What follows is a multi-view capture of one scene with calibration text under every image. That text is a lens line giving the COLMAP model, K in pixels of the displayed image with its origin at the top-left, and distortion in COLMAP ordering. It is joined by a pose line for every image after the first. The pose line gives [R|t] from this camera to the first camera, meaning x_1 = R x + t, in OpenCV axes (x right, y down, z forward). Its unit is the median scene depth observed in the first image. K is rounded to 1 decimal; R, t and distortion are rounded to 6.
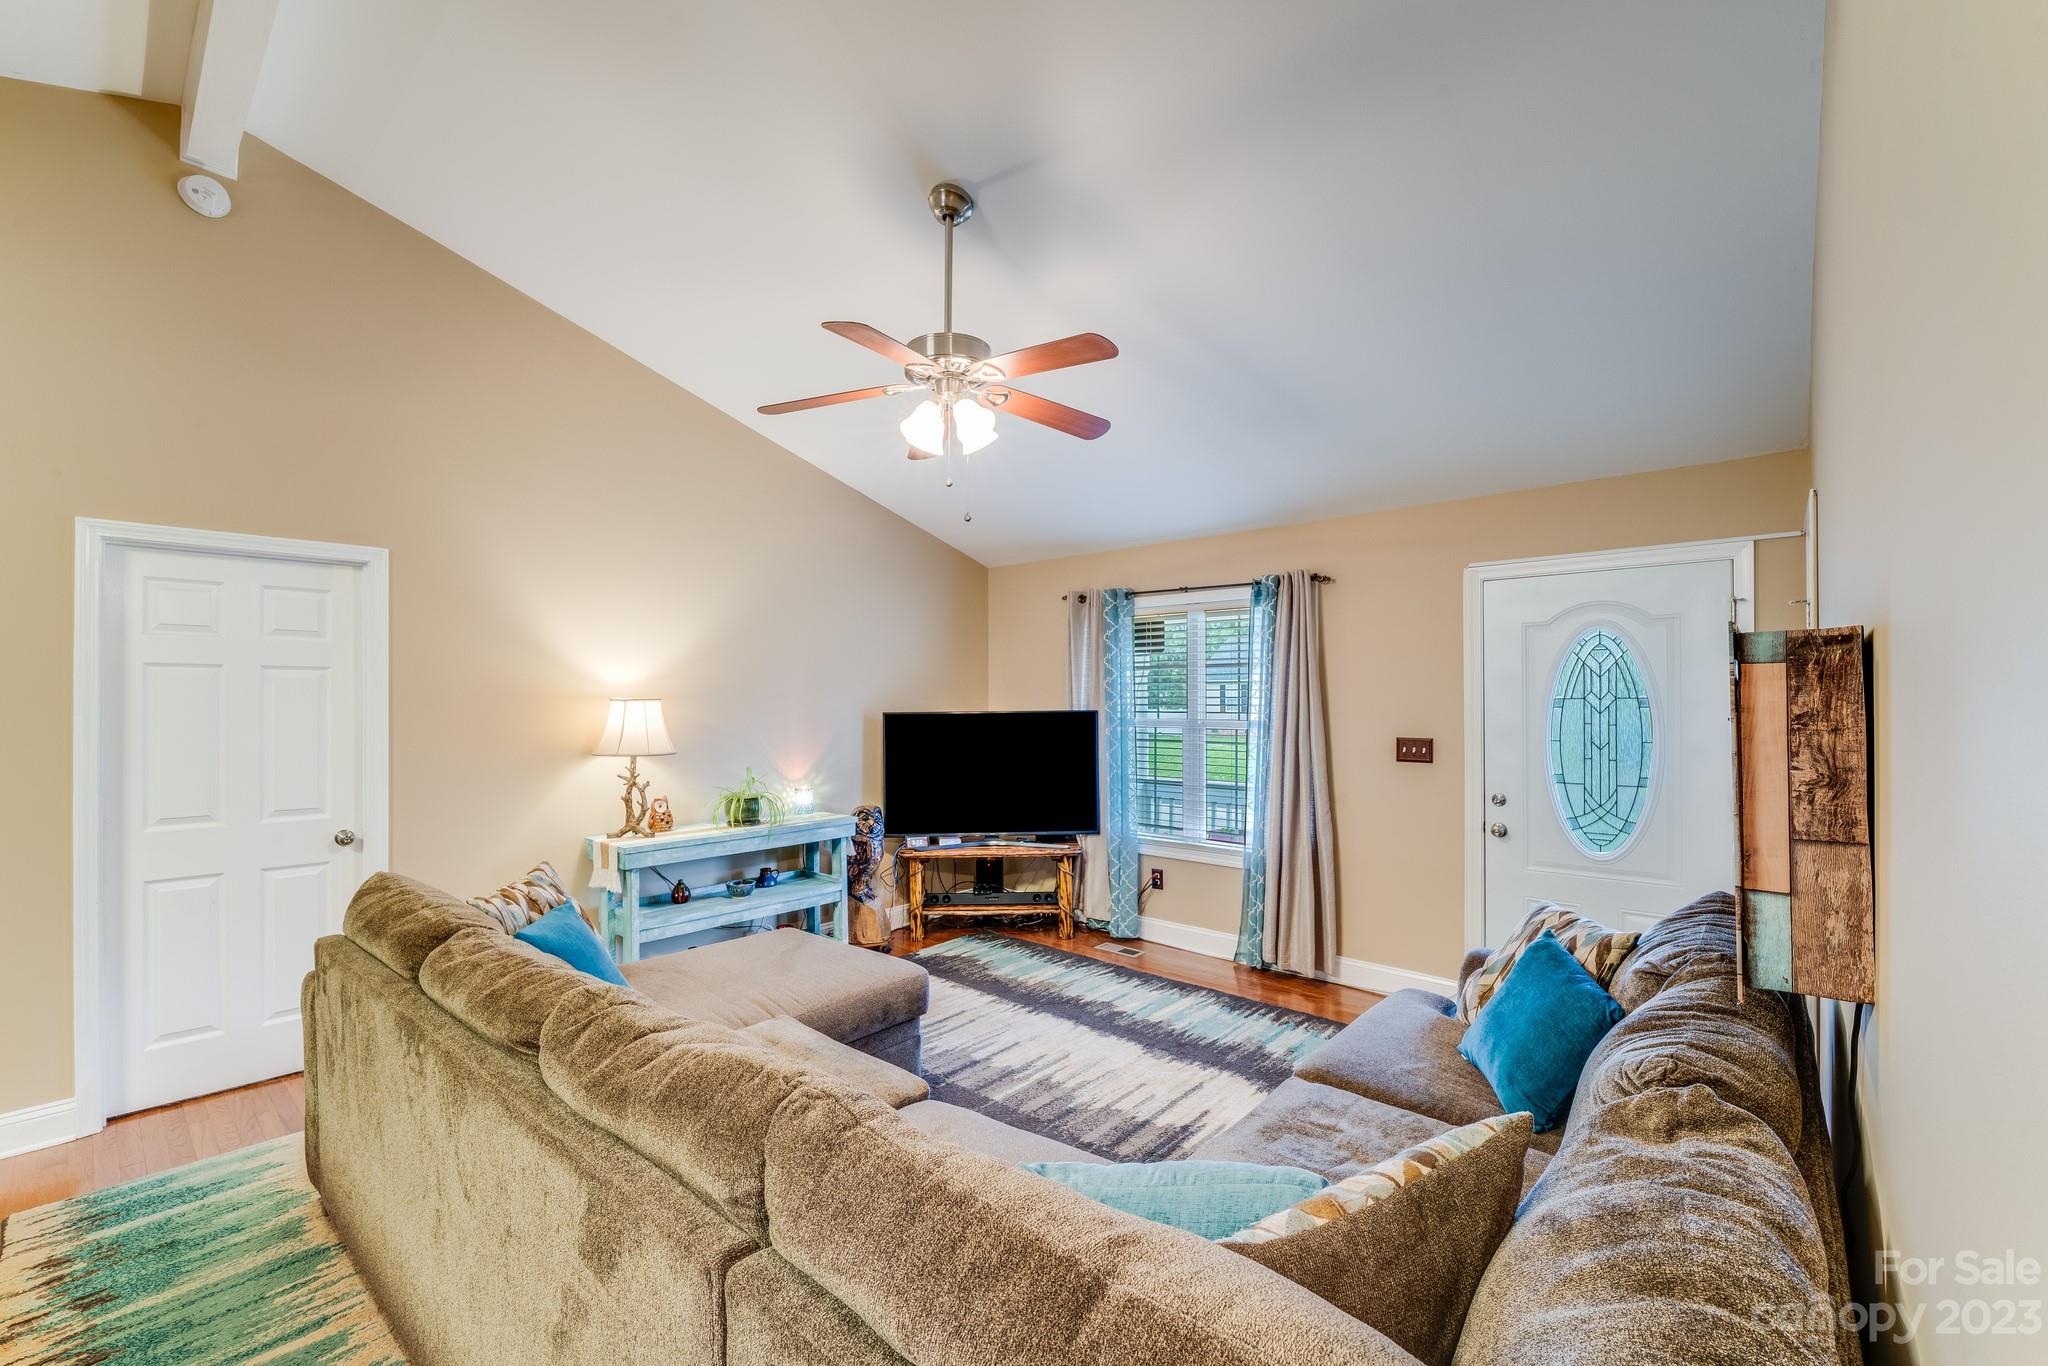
lens RADIAL K [[858.4, 0, 1013.4], [0, 858.4, 705.6], [0, 0, 1]] dist [-0.001738, -0.000155]
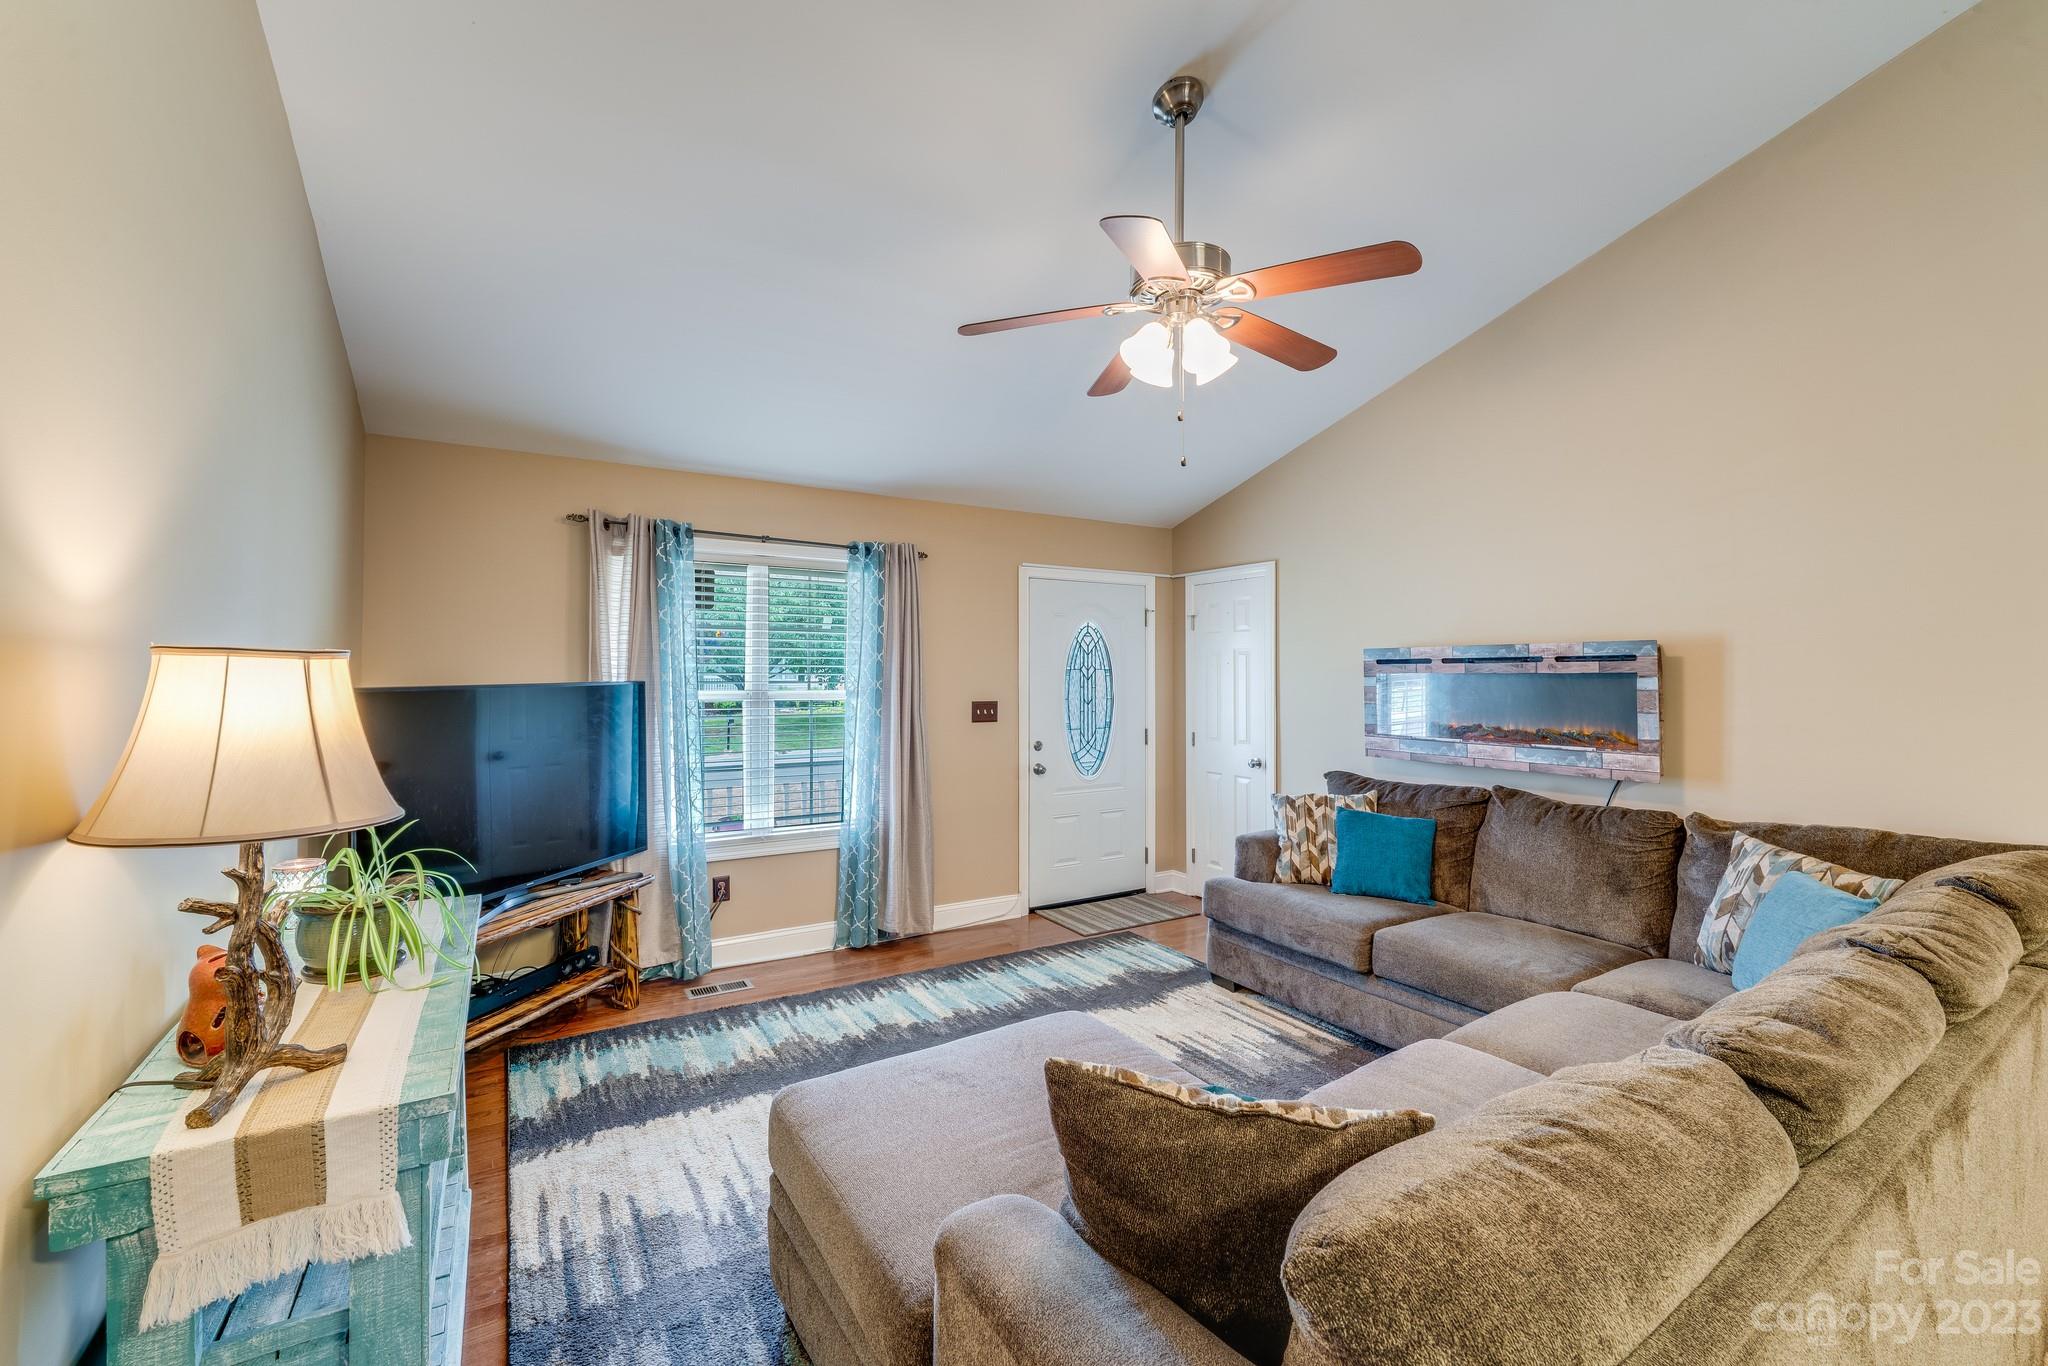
lens RADIAL K [[843.0, 0, 1023.7], [0, 843.0, 659.0], [0, 0, 1]] dist [-0.008159, -0.000291]
pose [[0.278332, 0.018615, 0.960304, -0.642063], [0.002003, 0.999799, -0.019961, 0.002227], [-0.960483, 0.007480, 0.278239, 0.623163]]
